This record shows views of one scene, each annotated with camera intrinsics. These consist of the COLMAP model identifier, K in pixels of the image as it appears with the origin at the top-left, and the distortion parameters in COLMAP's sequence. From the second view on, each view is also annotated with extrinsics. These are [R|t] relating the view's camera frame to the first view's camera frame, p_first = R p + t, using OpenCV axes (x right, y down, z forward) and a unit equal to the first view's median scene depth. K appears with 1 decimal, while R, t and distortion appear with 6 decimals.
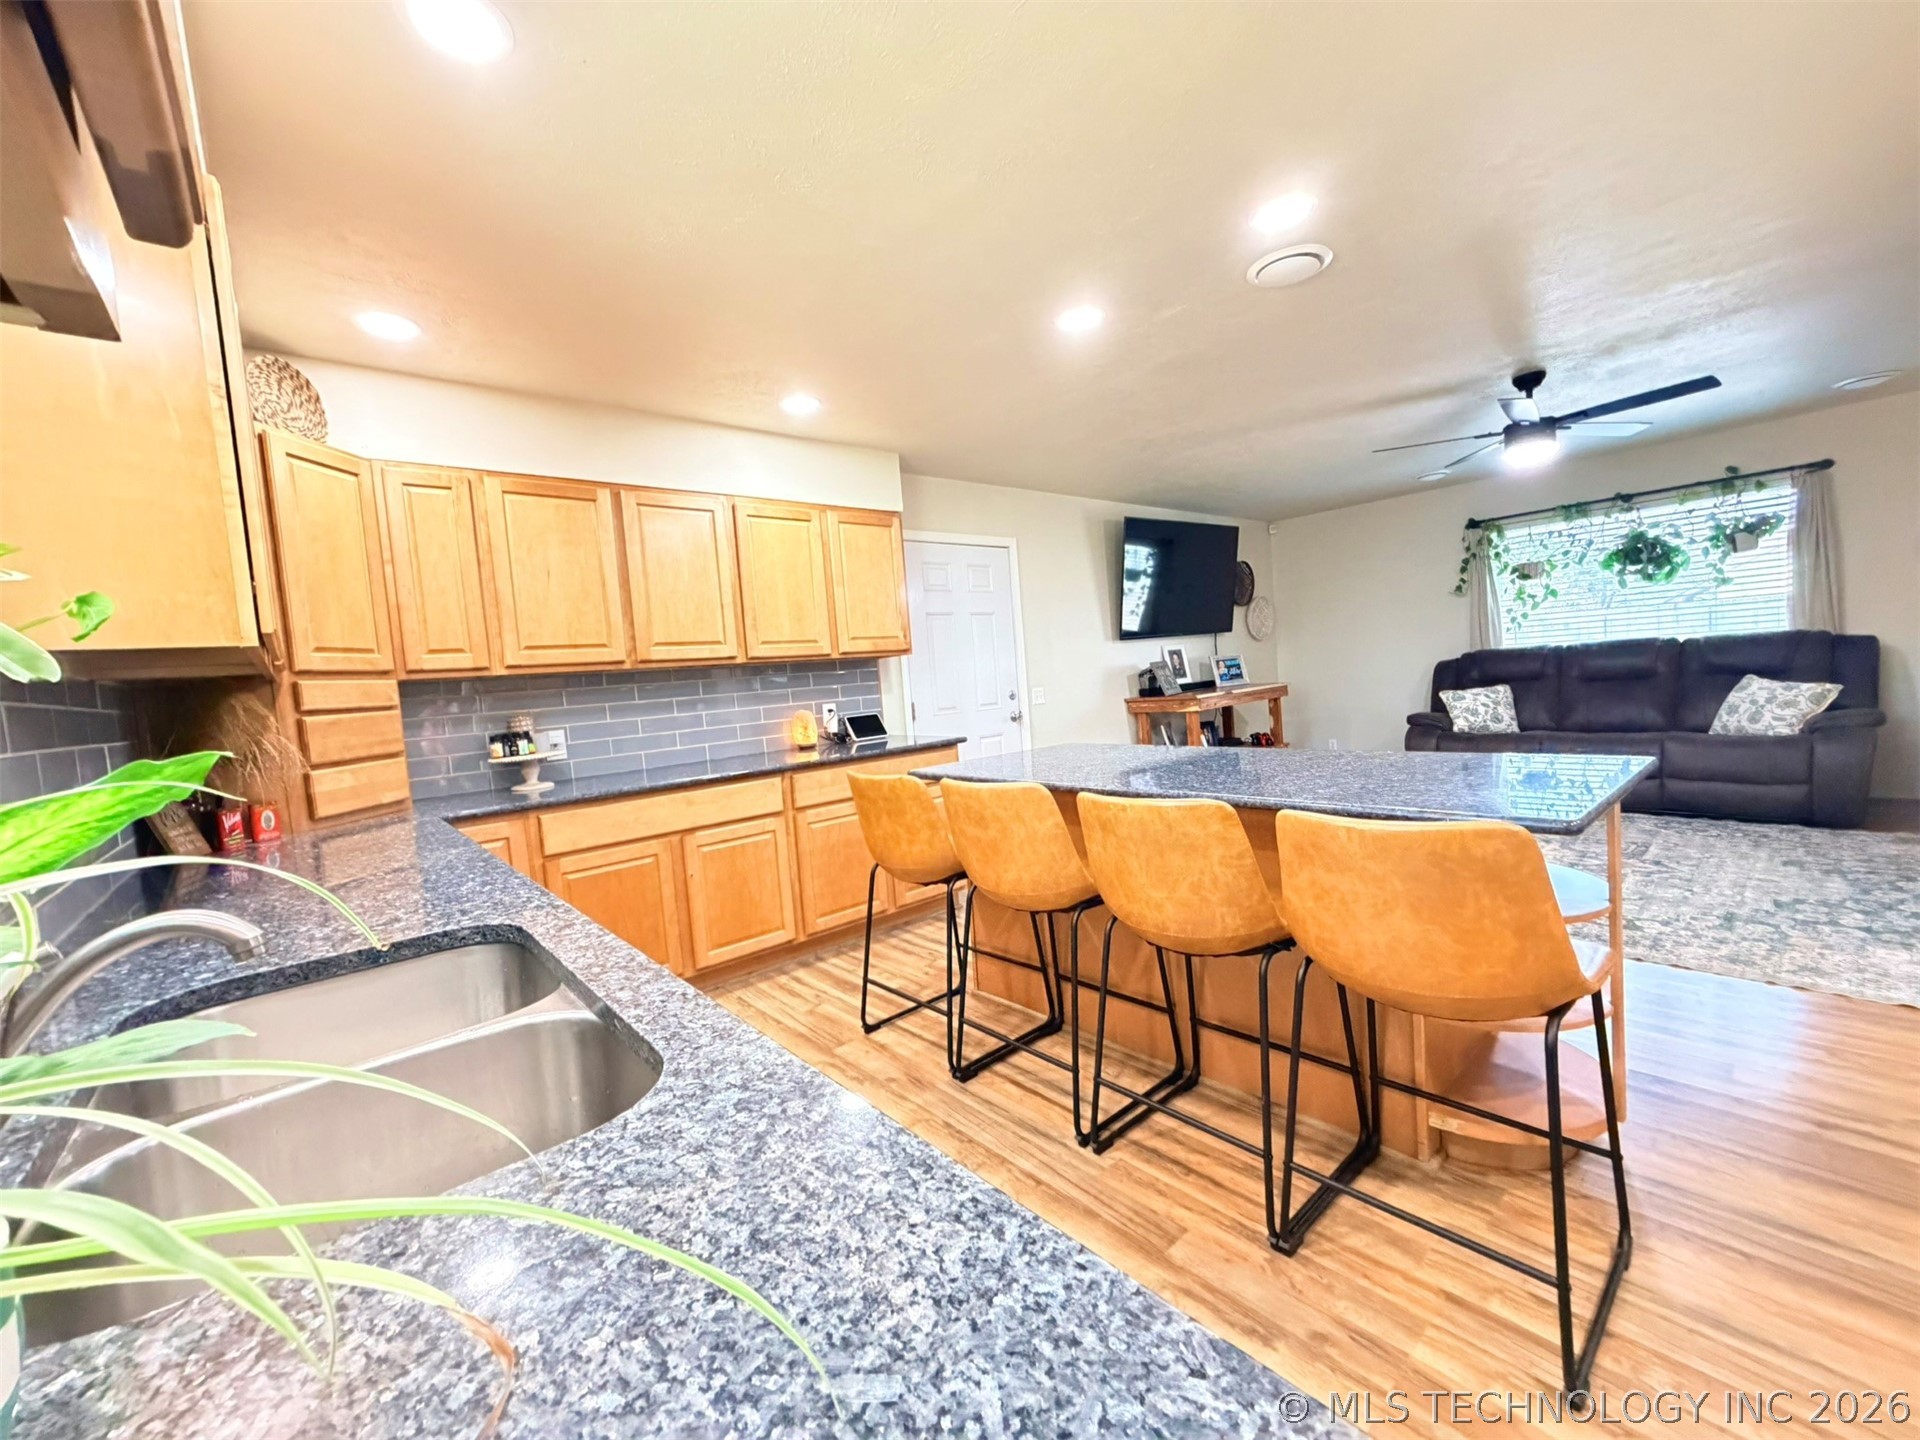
lens RADIAL K [[763.7, 0, 956.8], [0, 763.7, 723.6], [0, 0, 1]] dist [-0.000777, 0.000560]
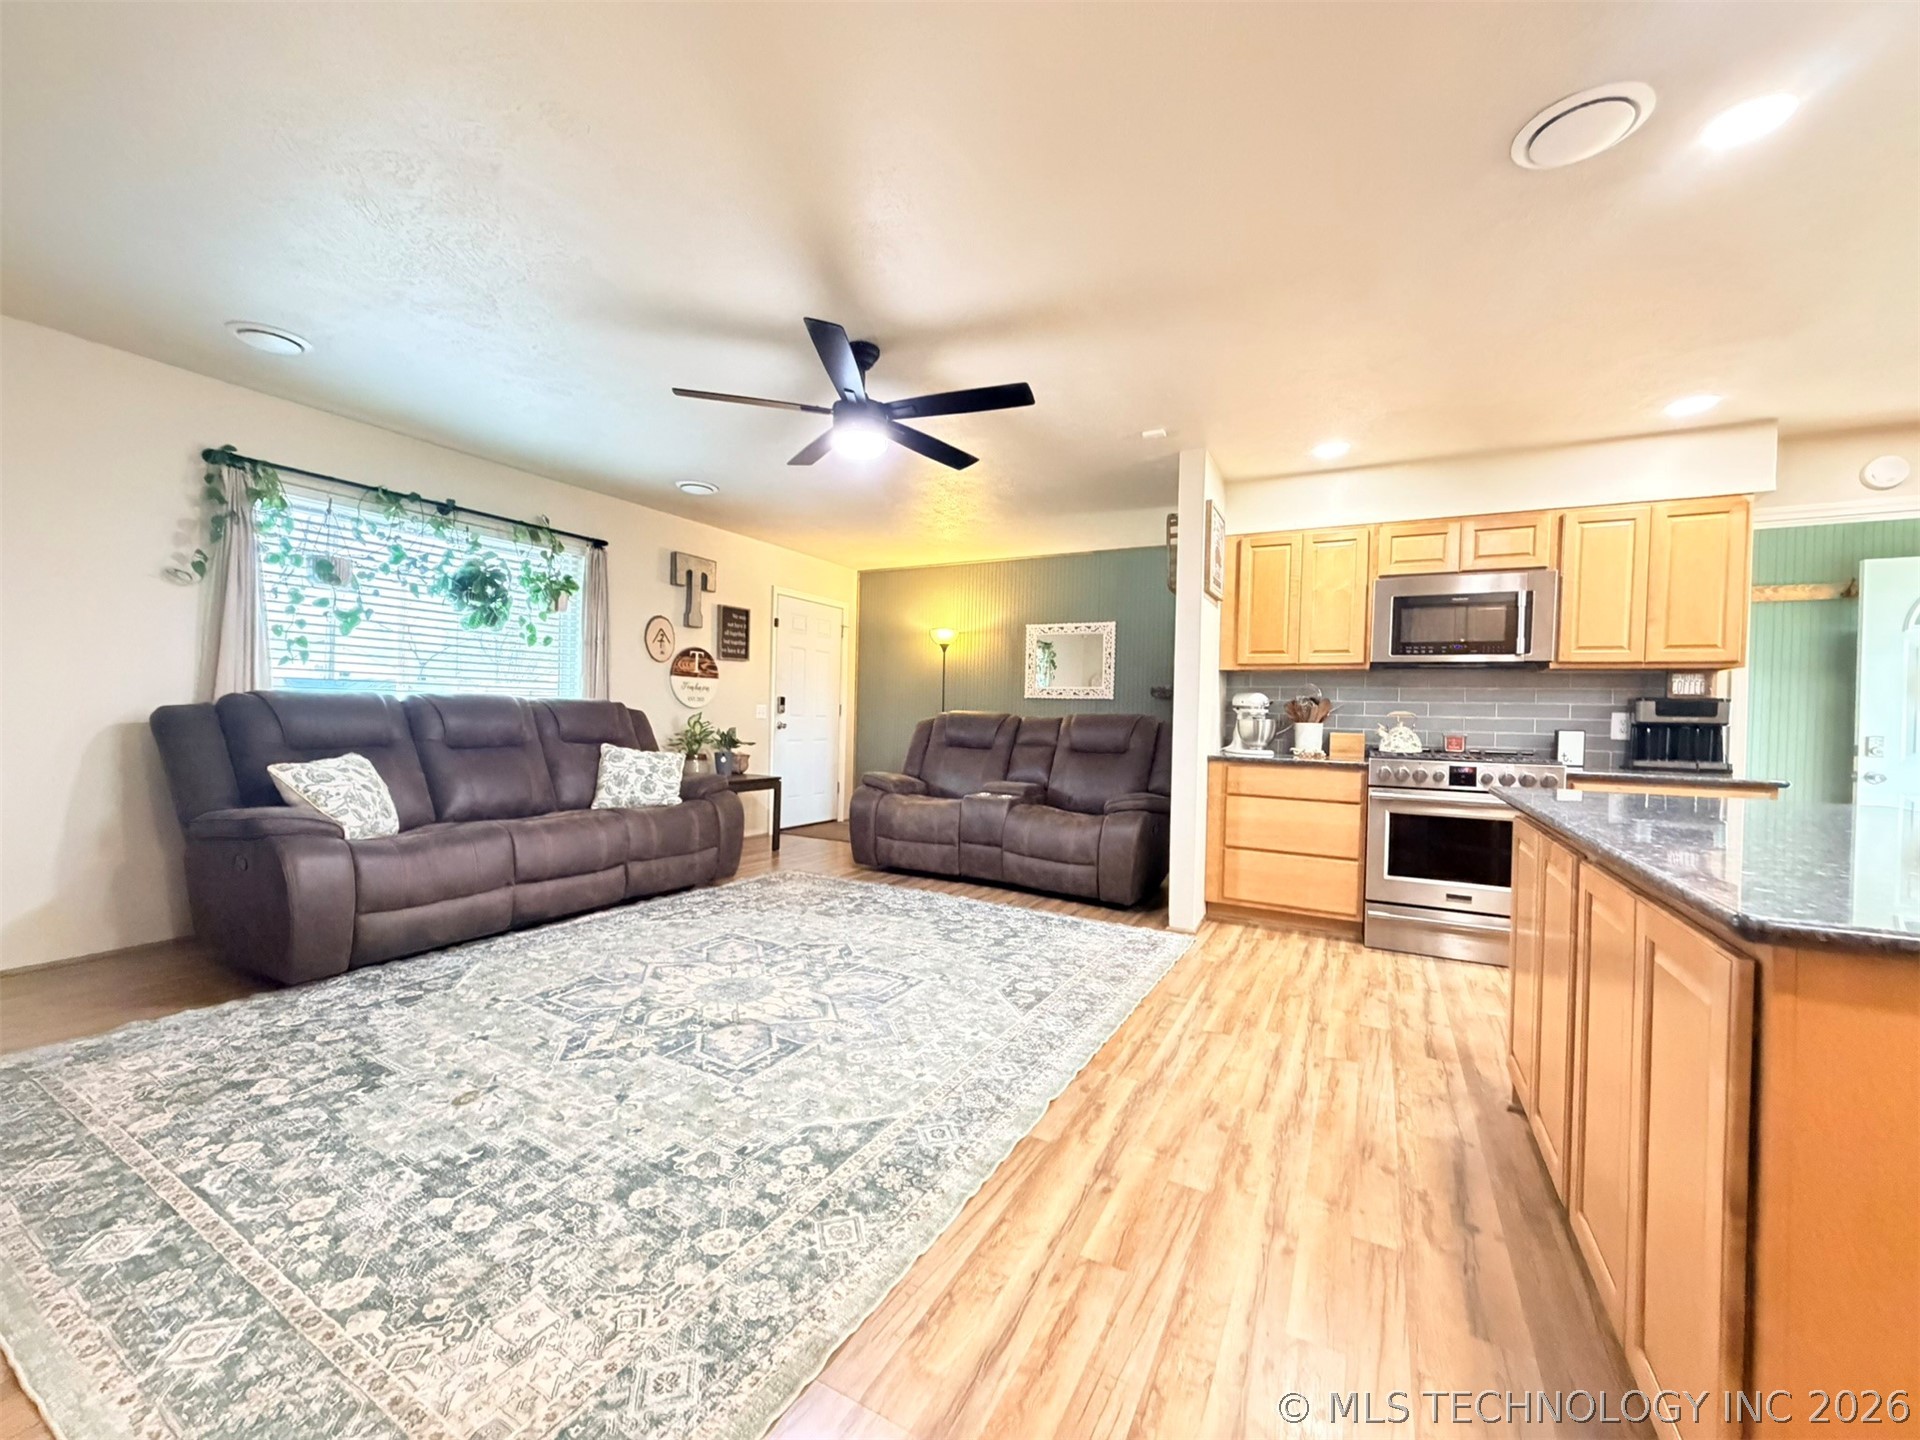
lens RADIAL K [[763.7, 0, 955.8], [0, 763.7, 722.4], [0, 0, 1]] dist [-0.000777, 0.000560]
pose [[-0.350147, 0.054711, 0.935095, 0.002317], [0.062141, 0.997450, -0.035091, -0.032482], [-0.934631, 0.045821, -0.352654, 0.996532]]
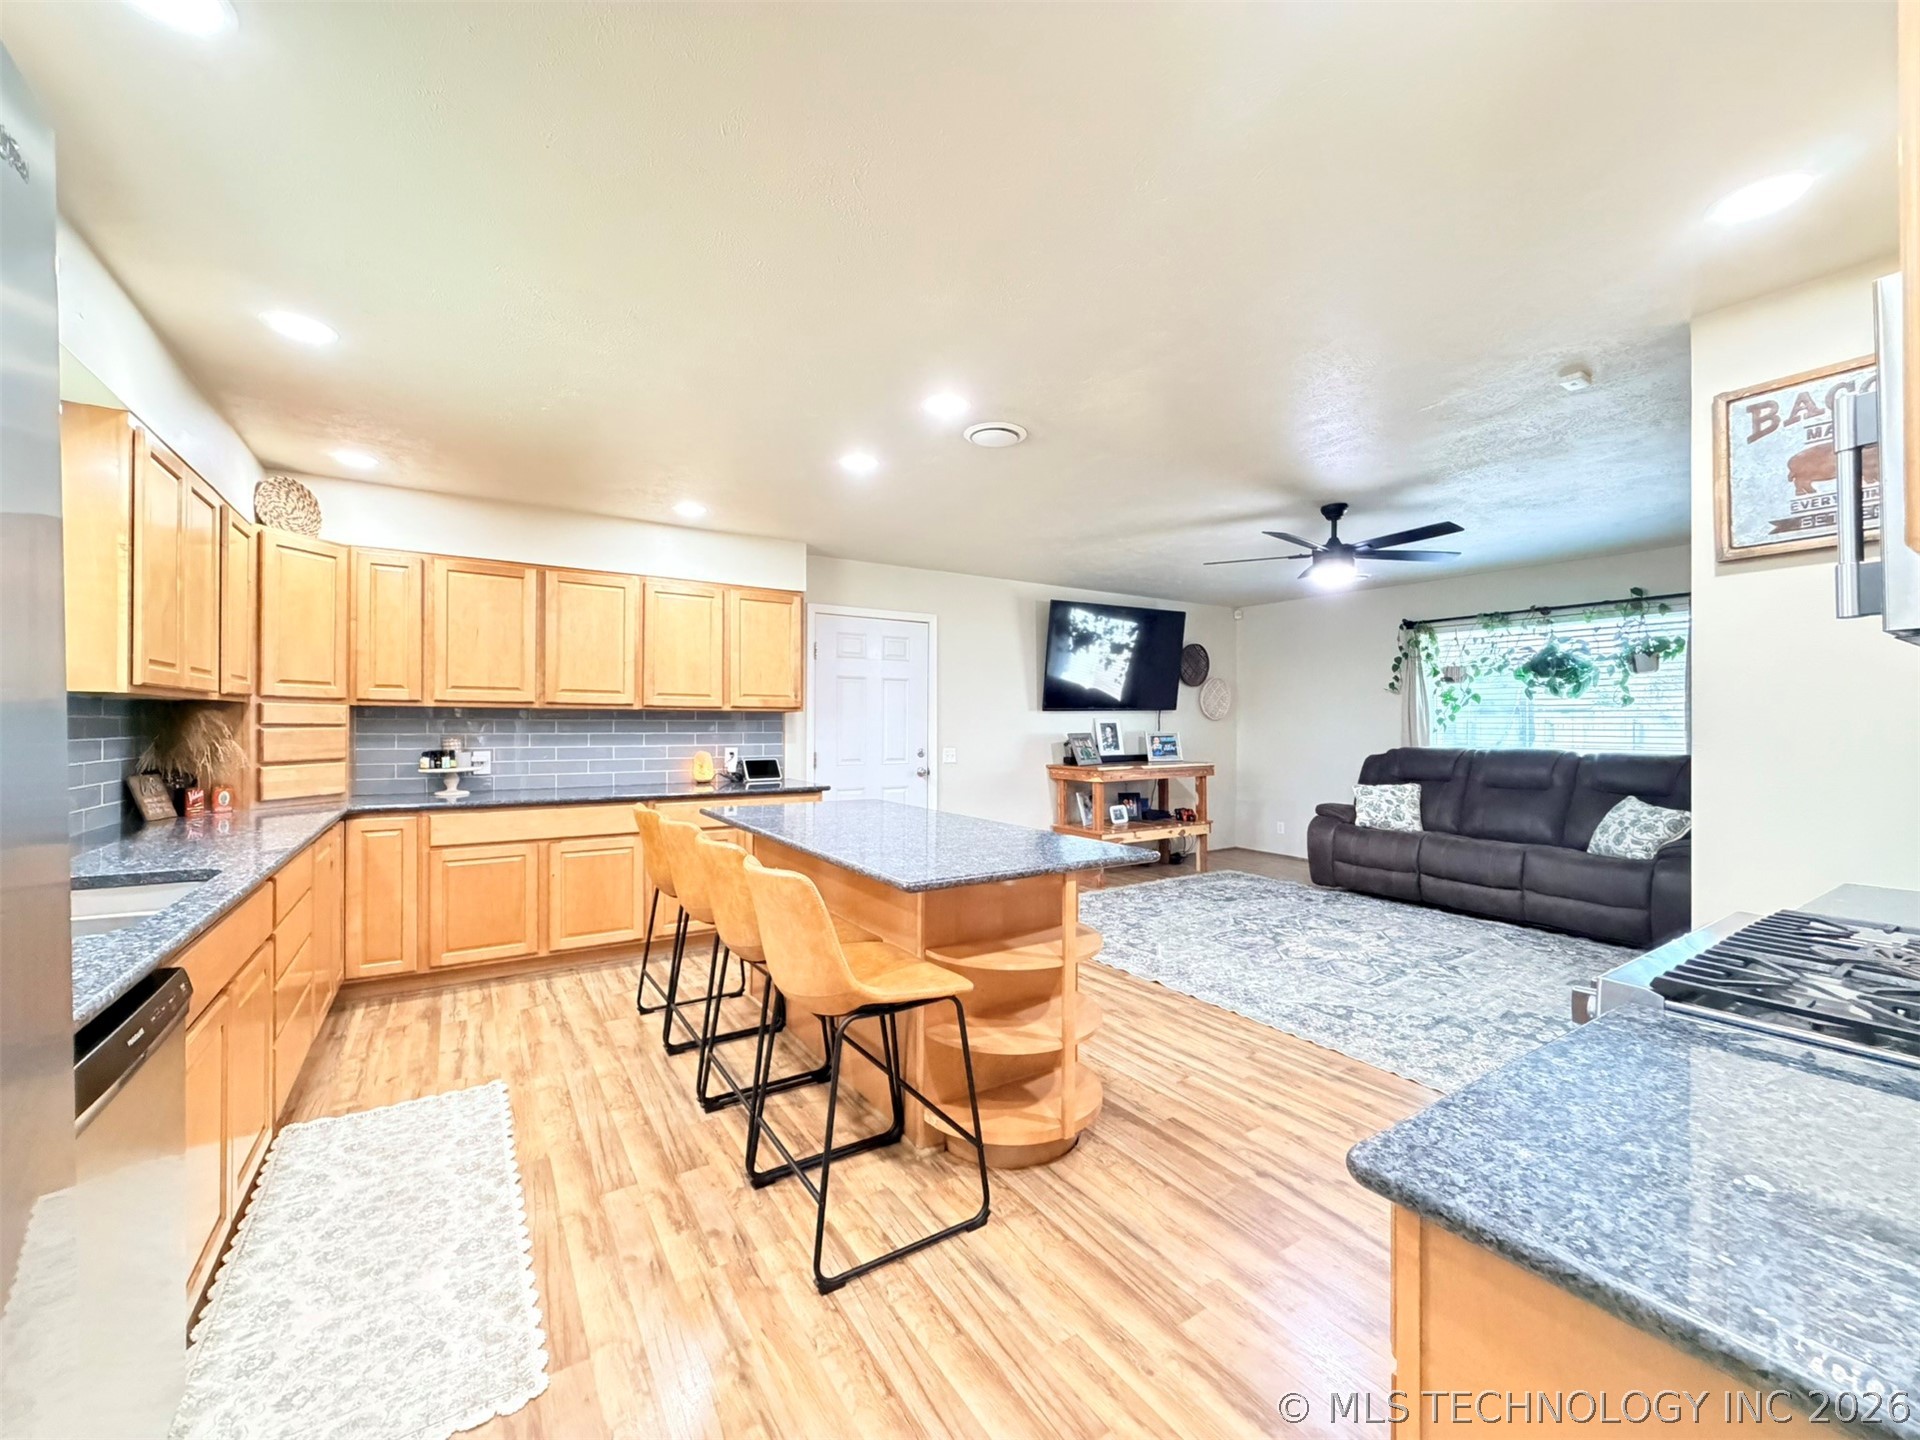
lens RADIAL K [[763.7, 0, 956.4], [0, 763.7, 724.8], [0, 0, 1]] dist [-0.000777, 0.000560]
pose [[0.987154, 0.080624, -0.137936, 0.319616], [-0.088428, 0.994755, -0.051406, -0.029245], [0.133068, 0.062943, 0.989106, -0.121180]]
